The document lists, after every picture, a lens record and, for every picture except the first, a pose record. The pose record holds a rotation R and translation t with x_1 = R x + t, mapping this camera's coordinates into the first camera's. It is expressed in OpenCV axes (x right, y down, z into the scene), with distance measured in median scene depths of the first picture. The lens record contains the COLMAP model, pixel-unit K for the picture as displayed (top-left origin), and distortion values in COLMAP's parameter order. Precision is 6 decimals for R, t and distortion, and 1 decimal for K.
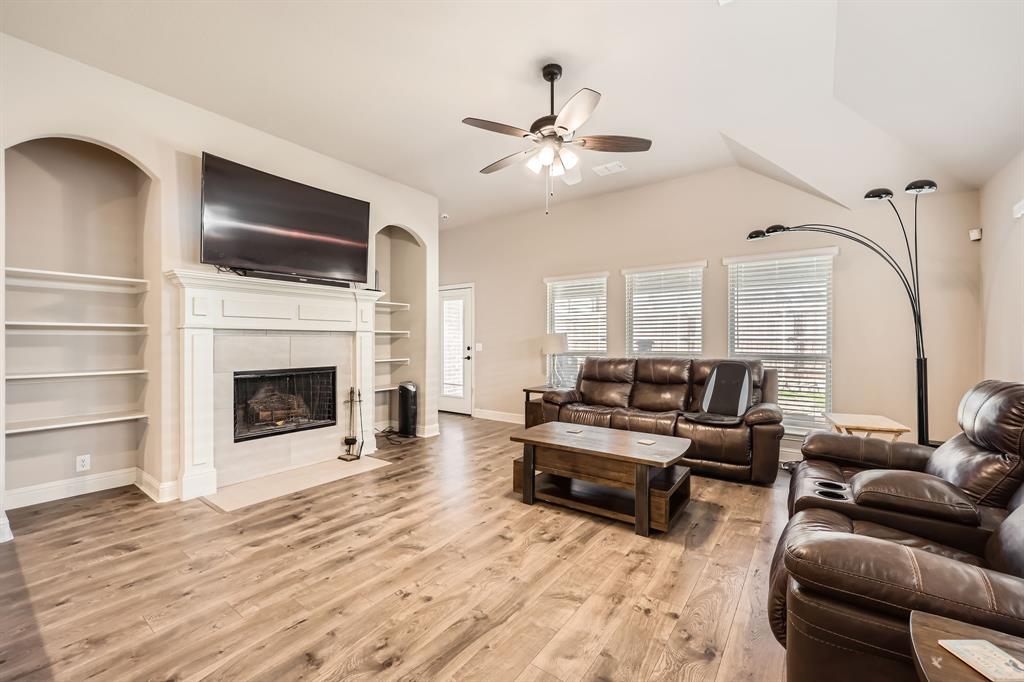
lens RADIAL K [[415.4, 0, 511.6], [0, 415.4, 344.3], [0, 0, 1]] dist [-0.003690, 0.001159]
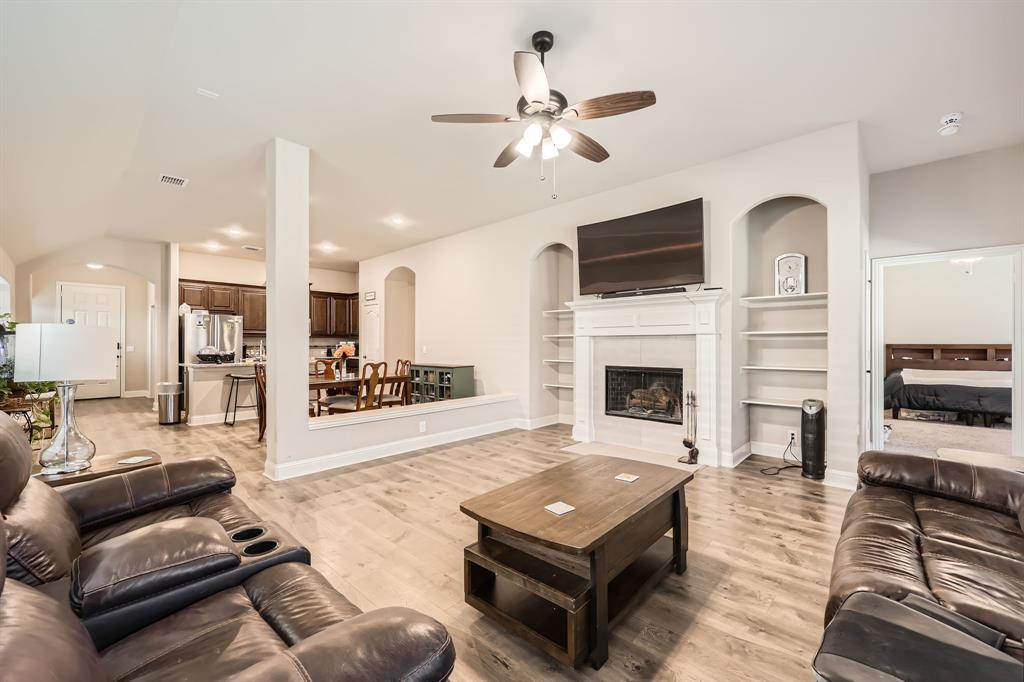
lens RADIAL K [[415.4, 0, 512.6], [0, 415.4, 342.6], [0, 0, 1]] dist [-0.003690, 0.001159]
pose [[-0.113130, -0.002215, -0.993578, 0.762621], [-0.007759, 0.999969, -0.001346, -0.007985], [0.993550, 0.007557, -0.113144, 0.804184]]
